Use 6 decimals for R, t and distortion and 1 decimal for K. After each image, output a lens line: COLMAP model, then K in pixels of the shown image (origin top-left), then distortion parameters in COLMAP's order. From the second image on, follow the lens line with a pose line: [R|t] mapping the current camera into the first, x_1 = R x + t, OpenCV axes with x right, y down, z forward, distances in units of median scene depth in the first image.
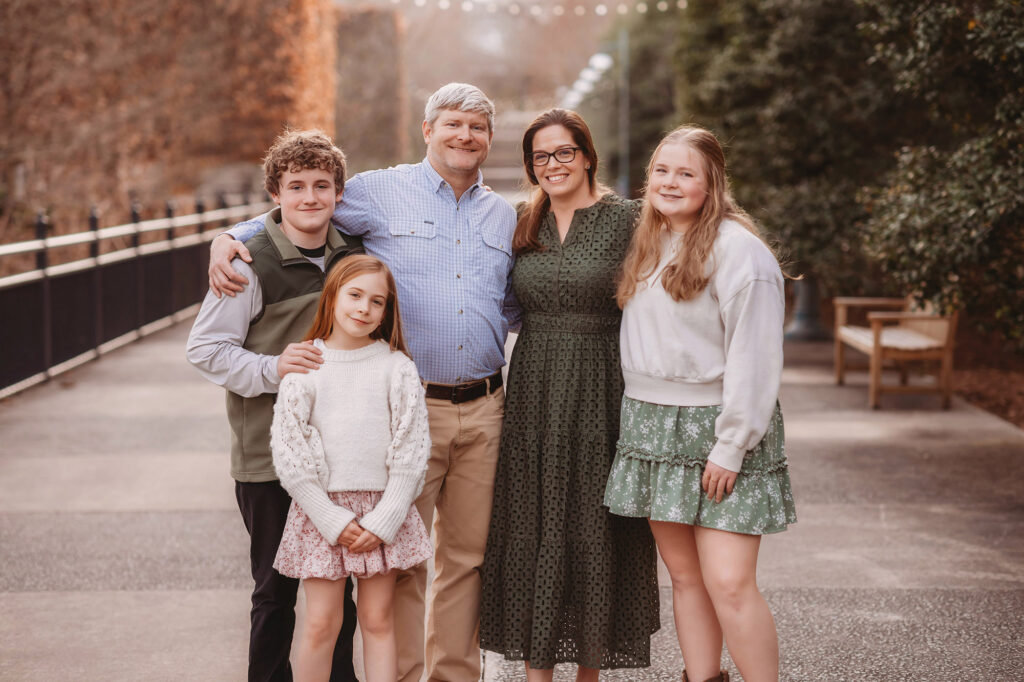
lens RADIAL K [[2583.7, 0, 502.6], [0, 2583.7, 336.4], [0, 0, 1]] dist [0.077917, 0.000000]
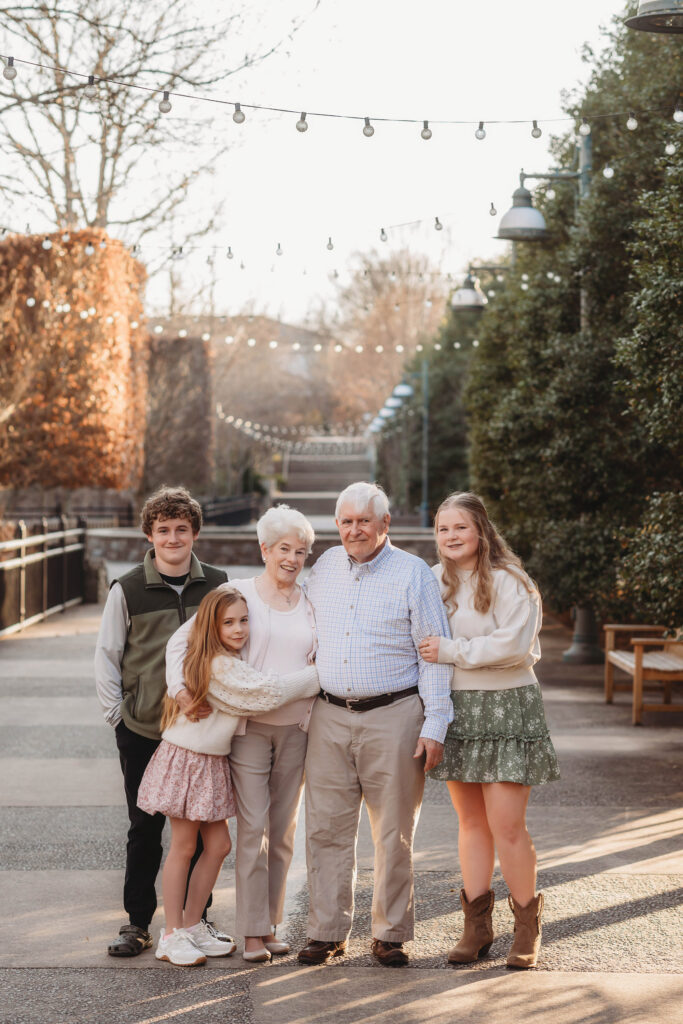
lens RADIAL K [[2578.0, 0, 339.7], [0, 2578.0, 521.2], [0, 0, 1]] dist [-0.010399, 0.000000]
pose [[0.999882, 0.009511, 0.012037, 0.003814], [-0.008867, 0.998585, -0.052438, -0.000038], [-0.012518, 0.052325, 0.998552, -0.115720]]
